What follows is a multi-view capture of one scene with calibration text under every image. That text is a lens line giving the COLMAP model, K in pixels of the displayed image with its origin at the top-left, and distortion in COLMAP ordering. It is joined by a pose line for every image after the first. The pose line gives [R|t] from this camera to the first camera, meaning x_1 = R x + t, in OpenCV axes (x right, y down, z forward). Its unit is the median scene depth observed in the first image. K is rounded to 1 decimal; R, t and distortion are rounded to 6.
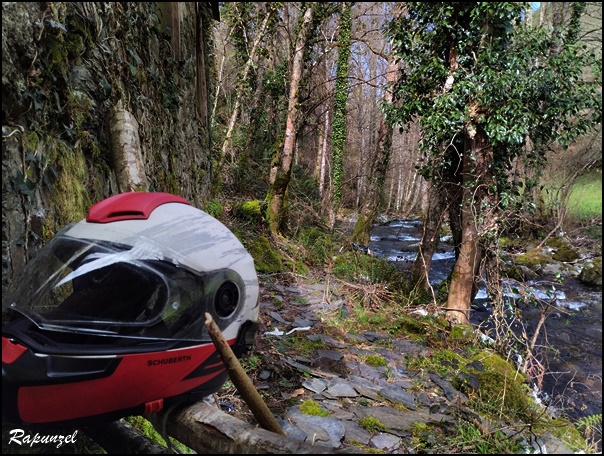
lens RADIAL K [[459.7, 0, 302.0], [0, 459.7, 228.0], [0, 0, 1]] dist [0.149447, -0.122322]
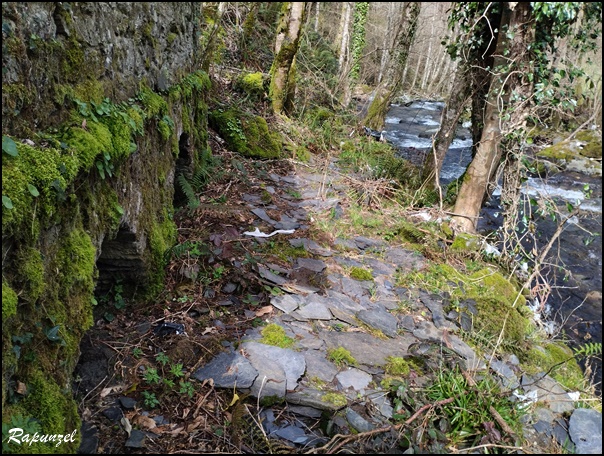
lens RADIAL K [[462.5, 0, 306.1], [0, 462.5, 209.9], [0, 0, 1]] dist [0.120869, -0.128009]
pose [[0.997933, 0.060682, -0.021167, 0.051595], [-0.054318, 0.972415, 0.226845, -0.024243], [0.034349, -0.225226, 0.973701, 0.130089]]
